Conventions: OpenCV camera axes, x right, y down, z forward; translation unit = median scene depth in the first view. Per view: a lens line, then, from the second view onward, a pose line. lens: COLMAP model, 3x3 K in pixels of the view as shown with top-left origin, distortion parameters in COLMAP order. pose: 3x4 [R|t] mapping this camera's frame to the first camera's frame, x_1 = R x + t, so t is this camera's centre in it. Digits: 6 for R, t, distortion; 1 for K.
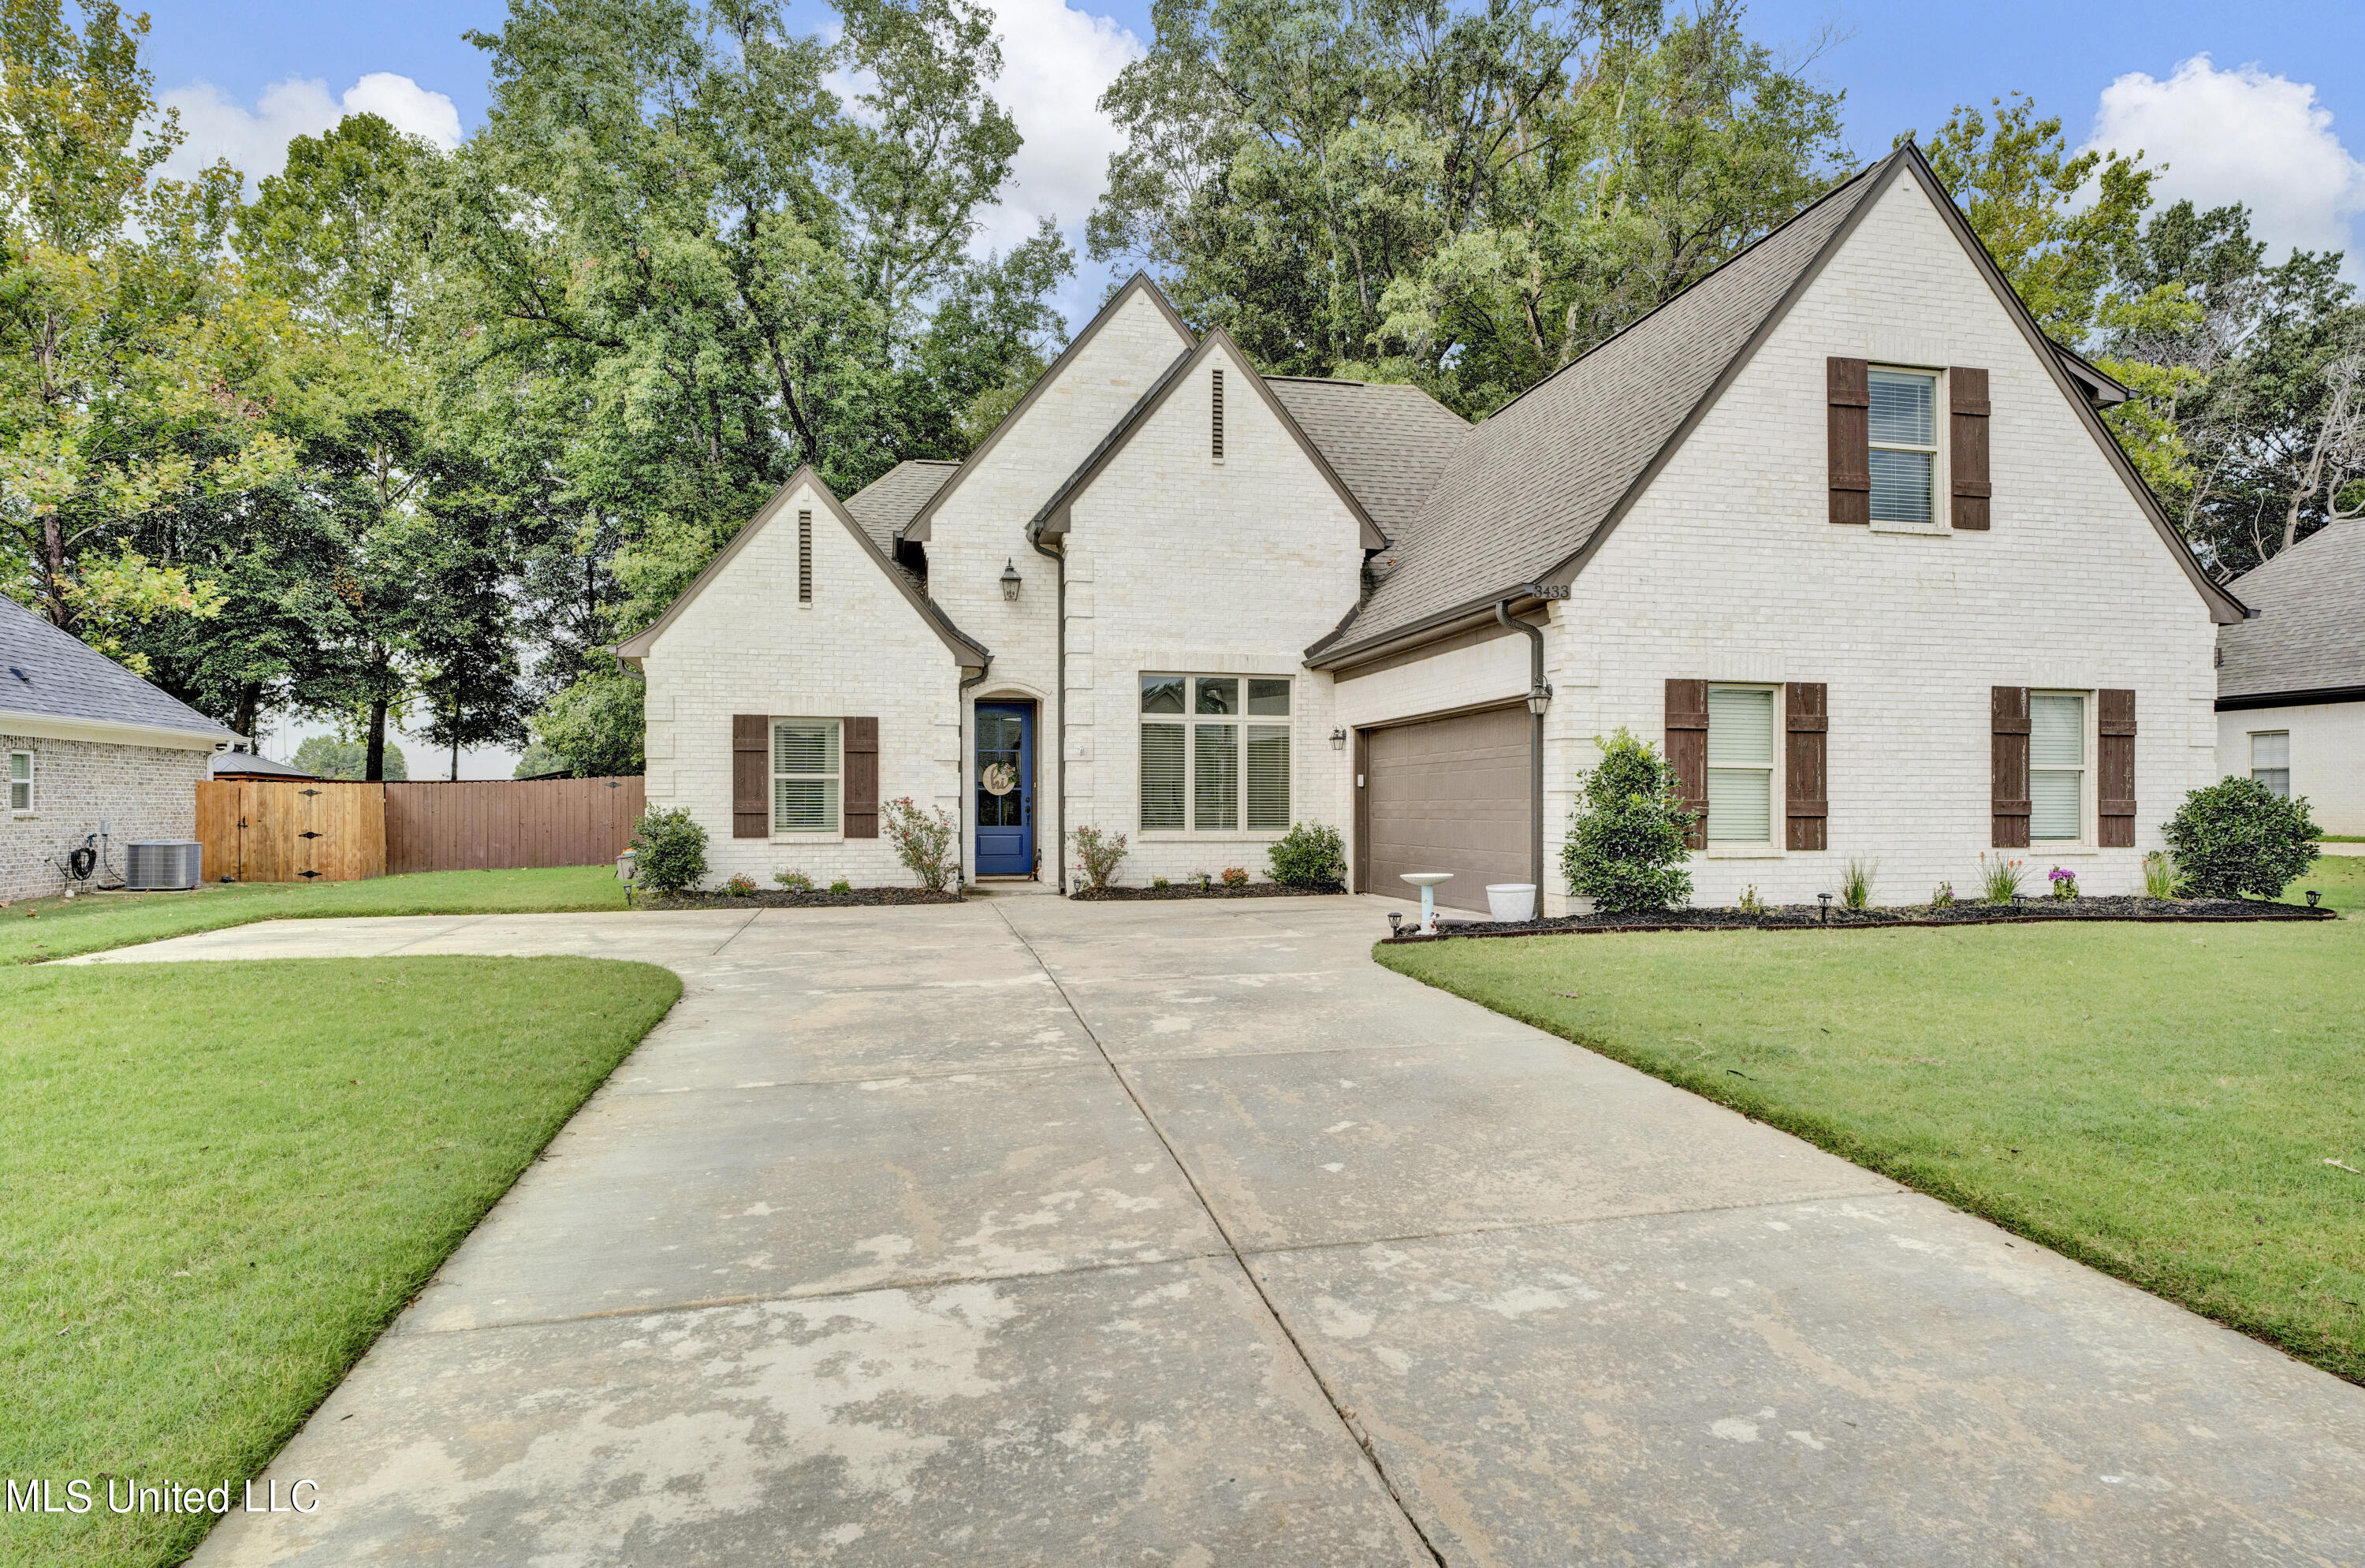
lens RADIAL K [[1233.5, 0, 1184.9], [0, 1233.5, 784.5], [0, 0, 1]] dist [0.002009, -0.002809]
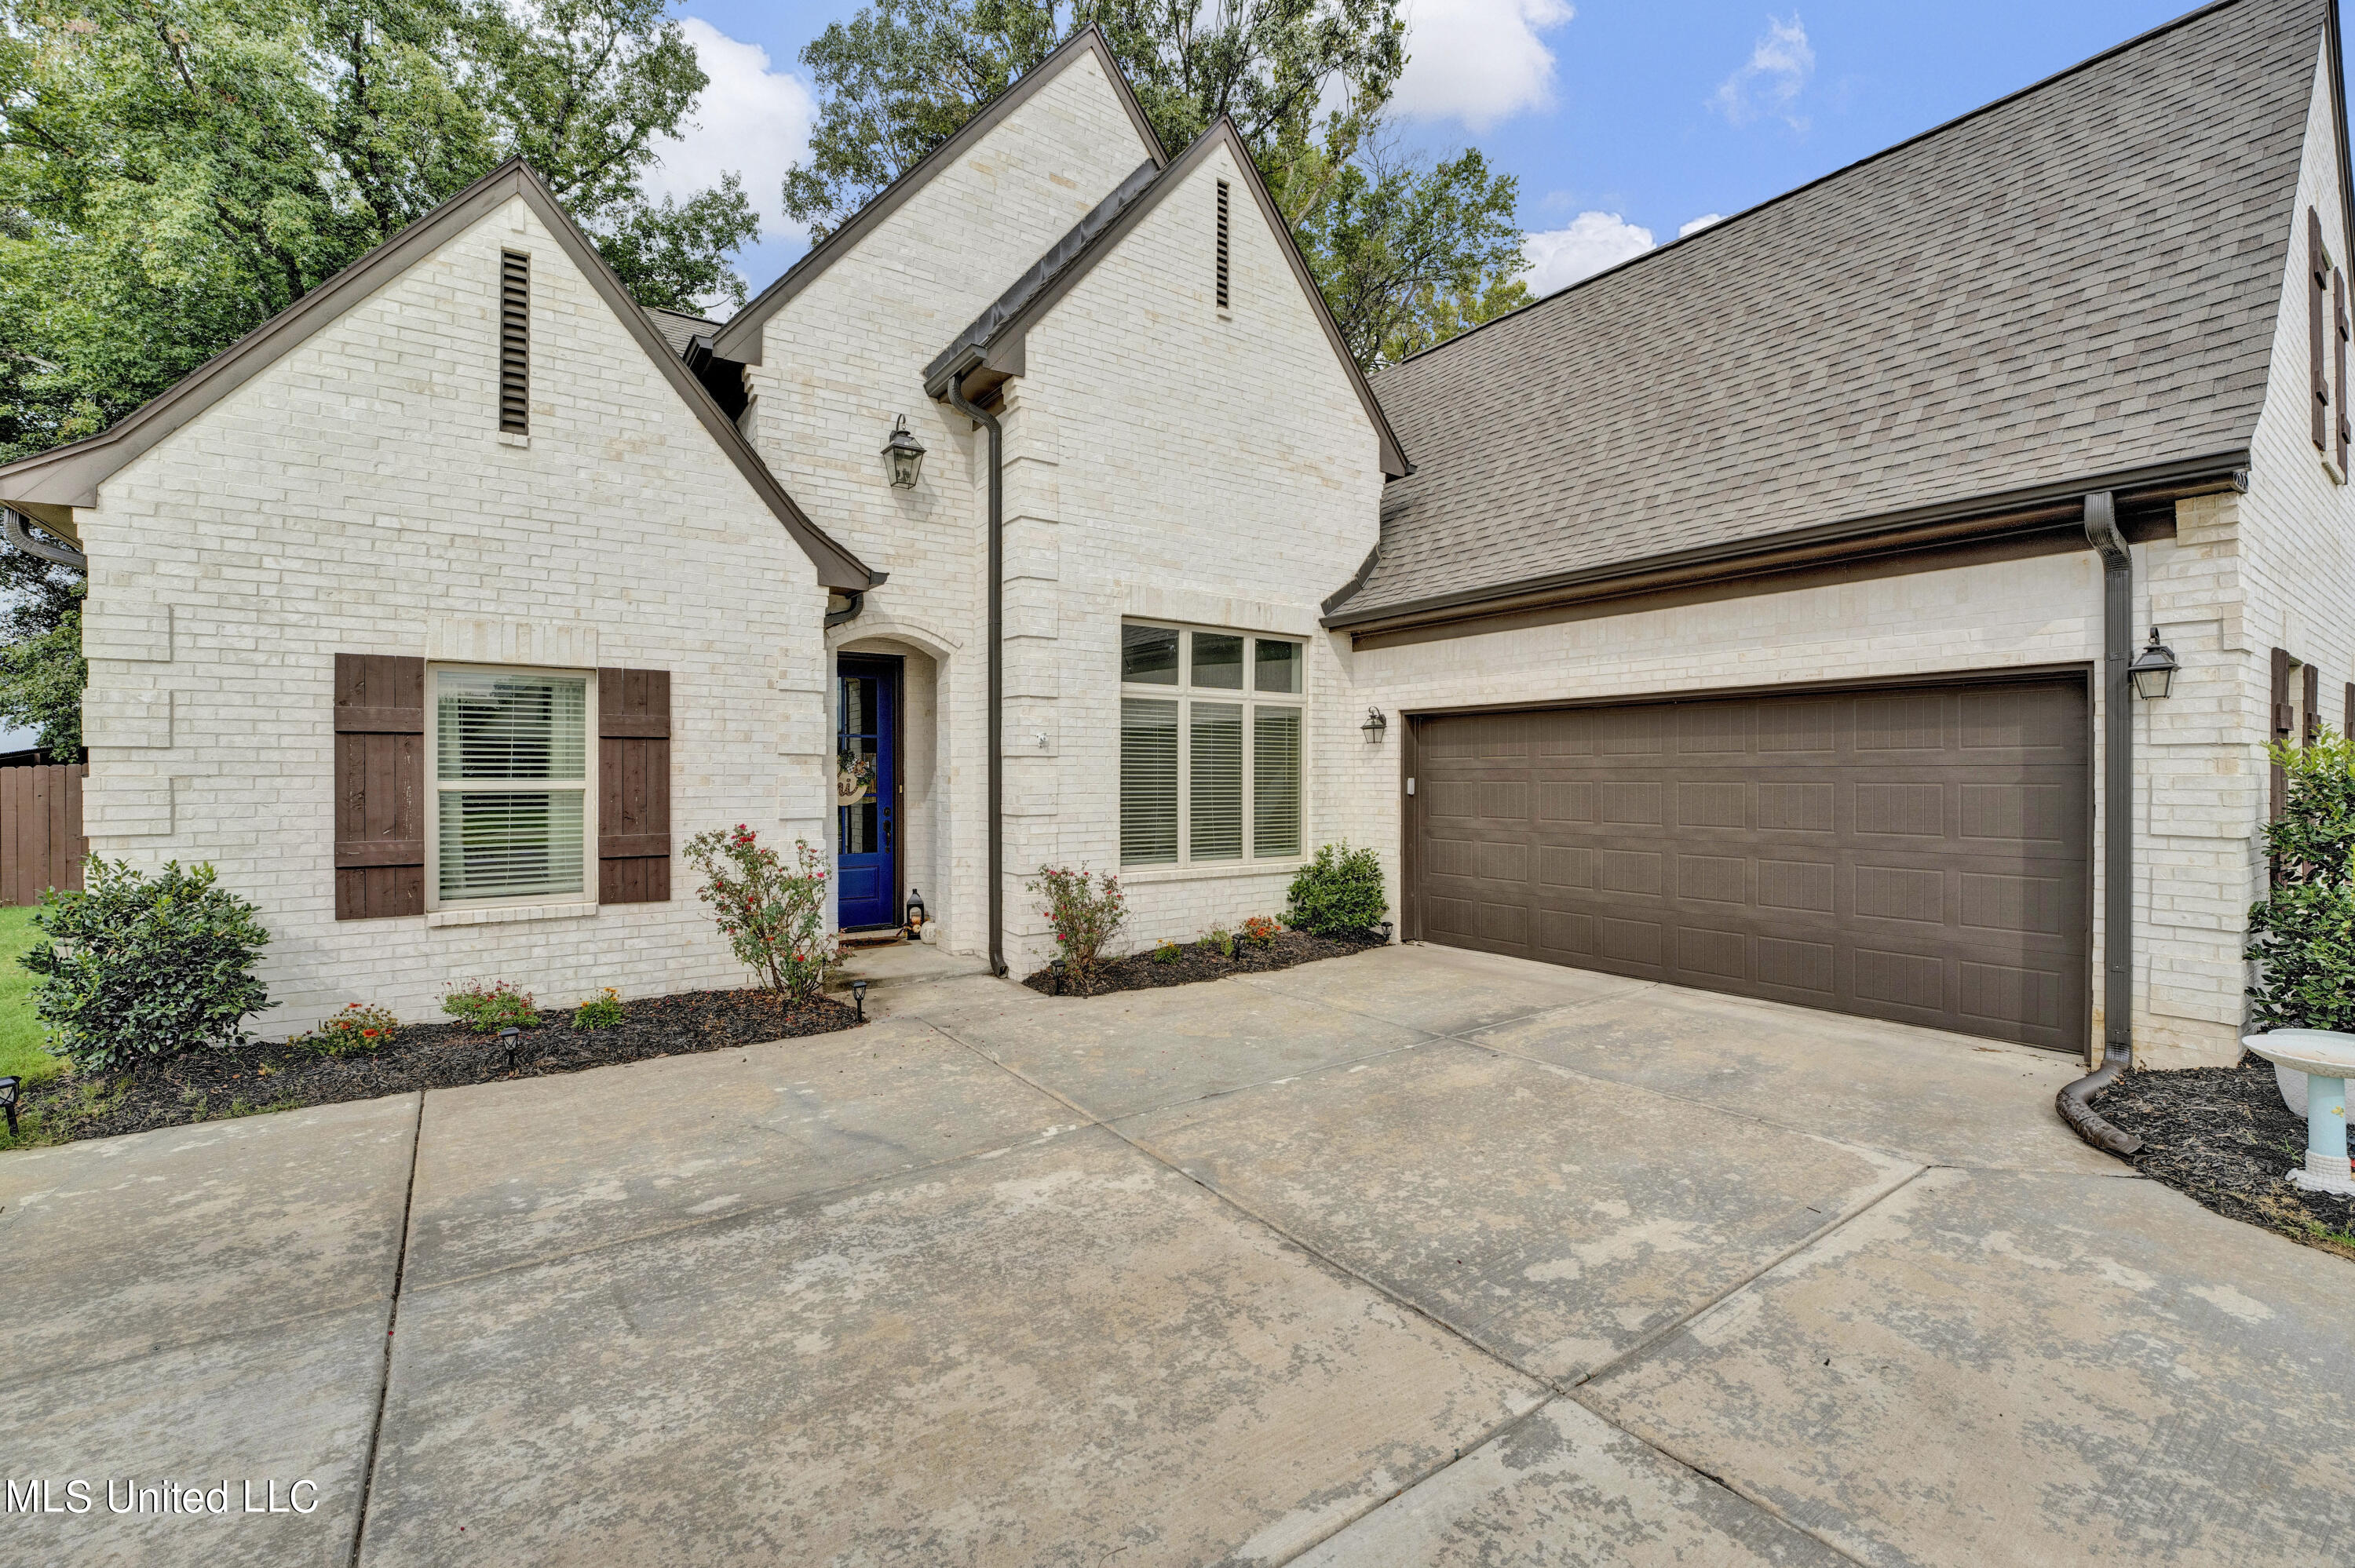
lens RADIAL K [[969.9, 0, 1175.0], [0, 969.9, 767.9], [0, 0, 1]] dist [-0.026073, 0.003409]
pose [[0.927737, 0.003216, 0.373221, -0.196700], [-0.006644, 0.999947, 0.007898, -0.017539], [-0.373176, -0.009806, 0.927709, 0.523533]]
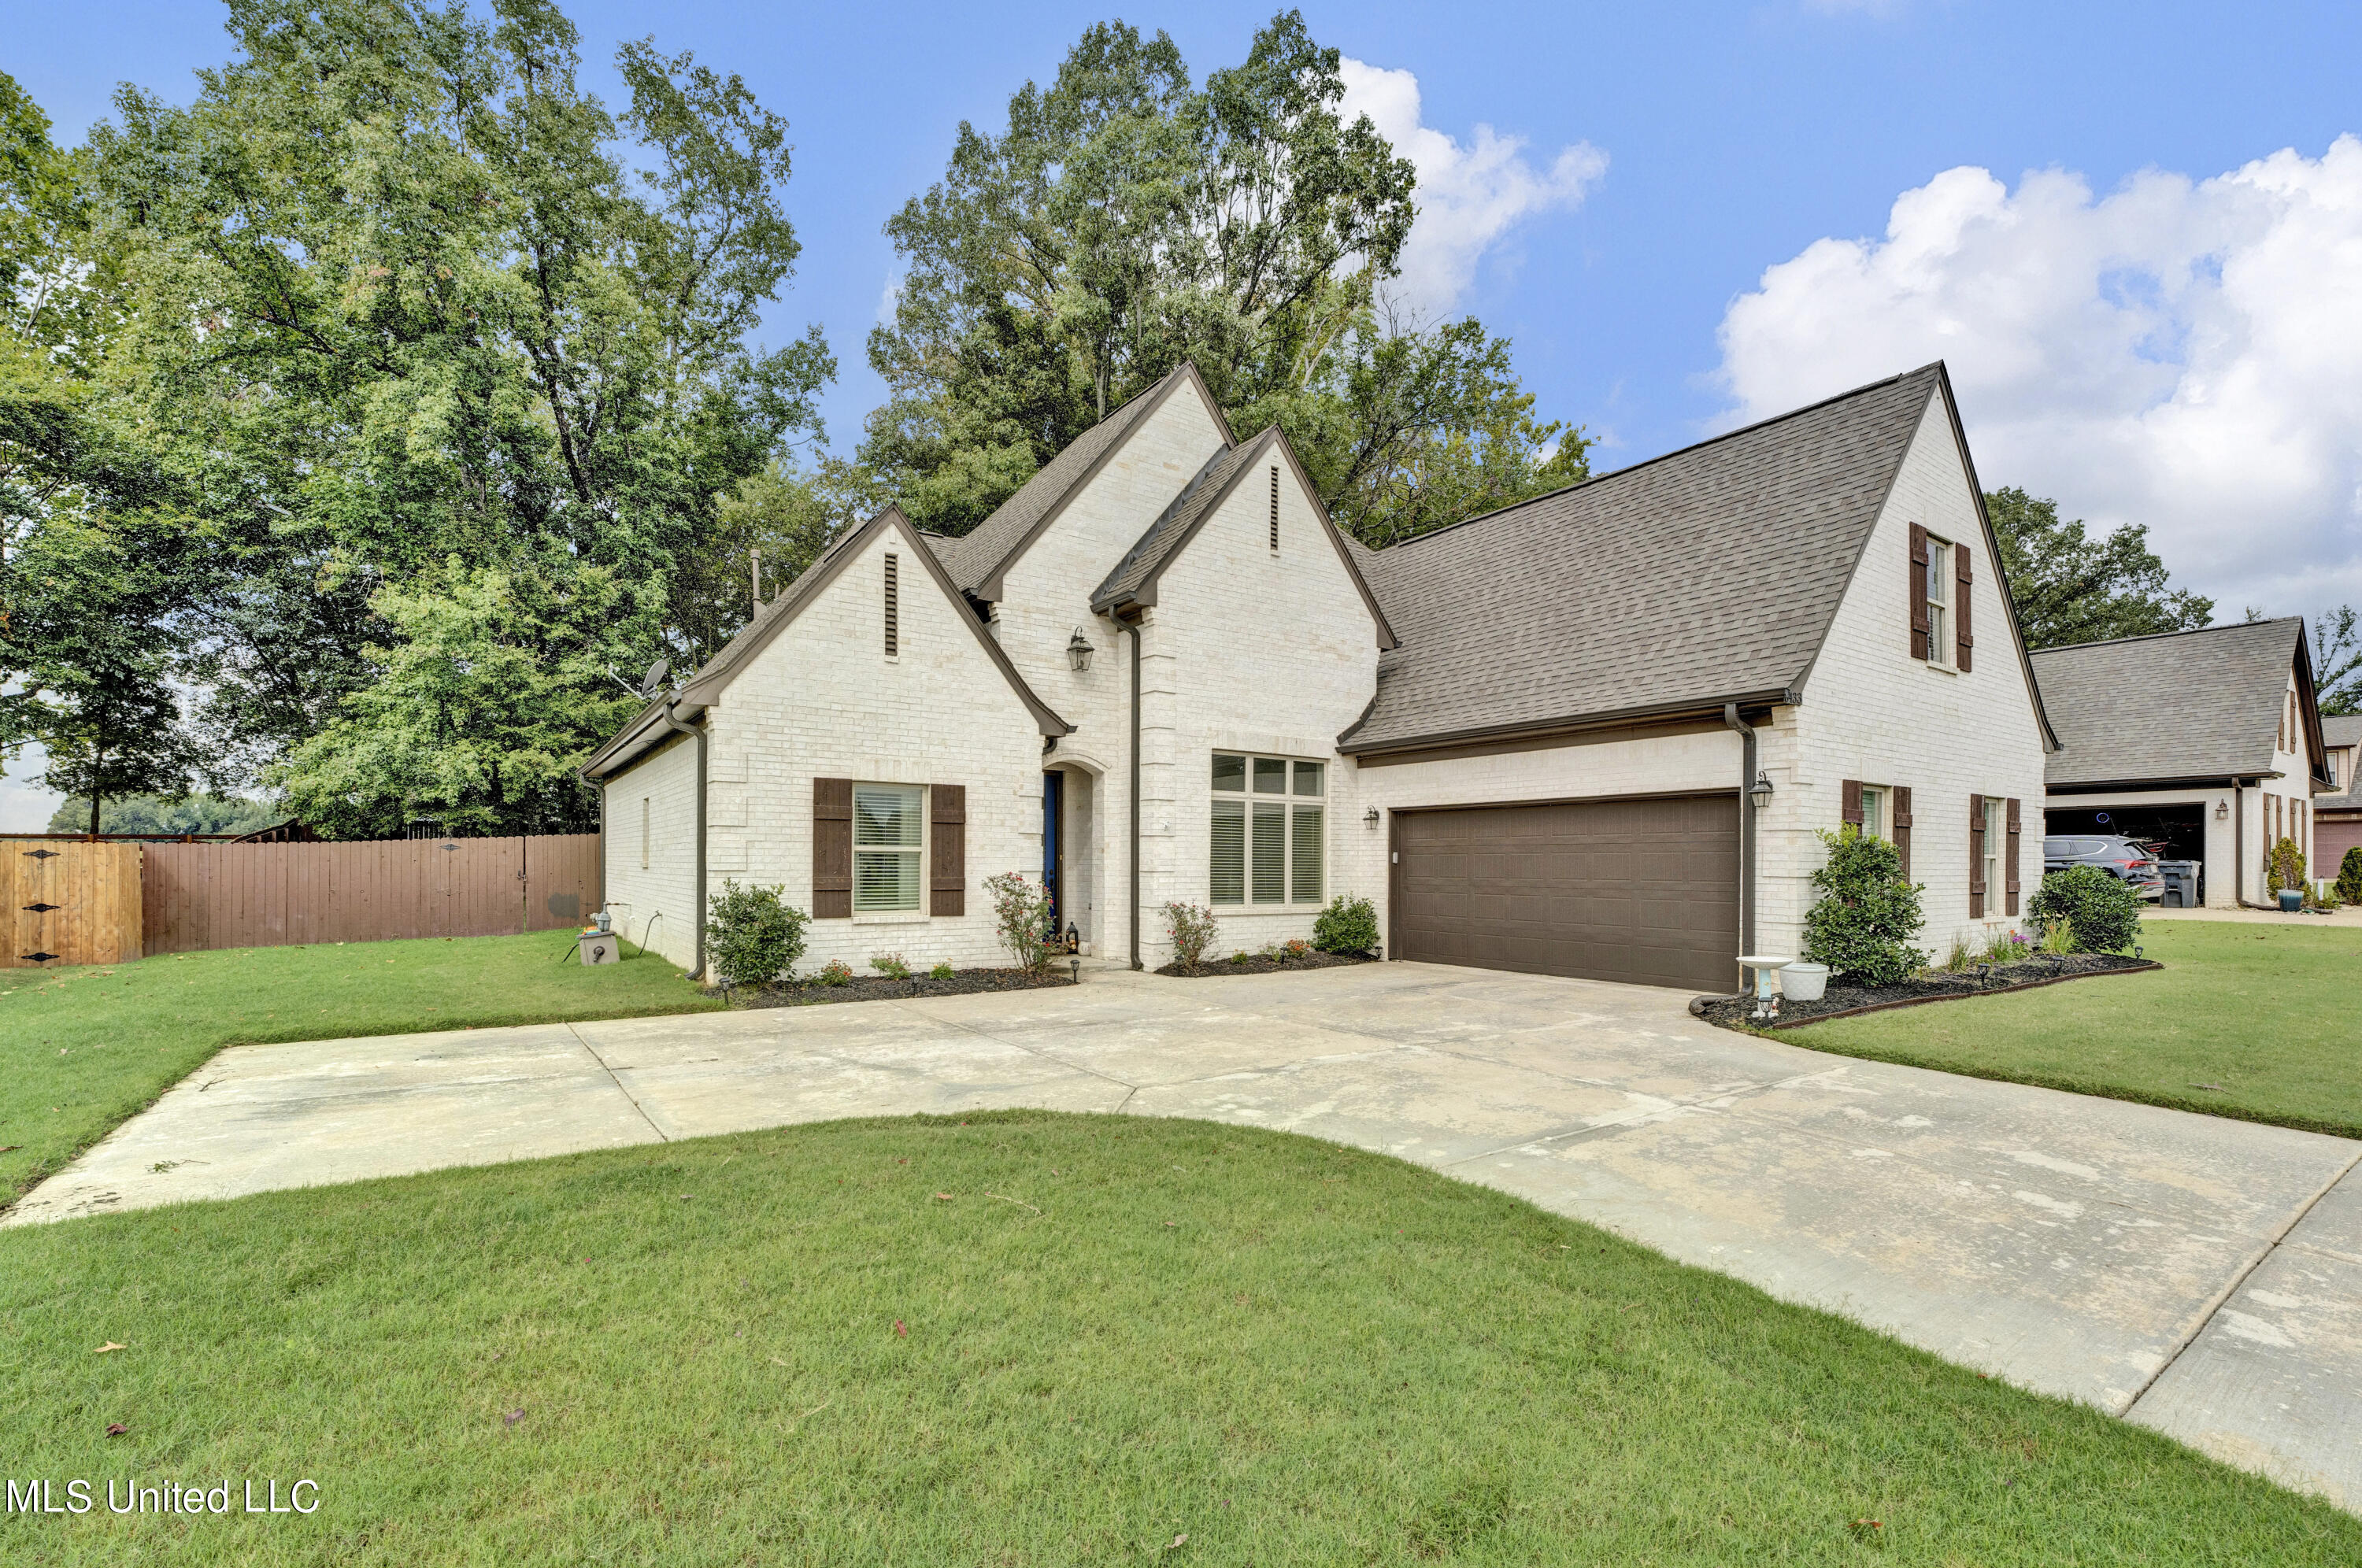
lens RADIAL K [[991.9, 0, 1155.1], [0, 991.9, 848.3], [0, 0, 1]] dist [-0.017975, 0.001377]
pose [[0.939050, 0.011909, 0.343574, -0.360631], [-0.012724, 0.999919, 0.000116, -0.008992], [-0.343545, -0.004480, 0.939126, 0.243536]]
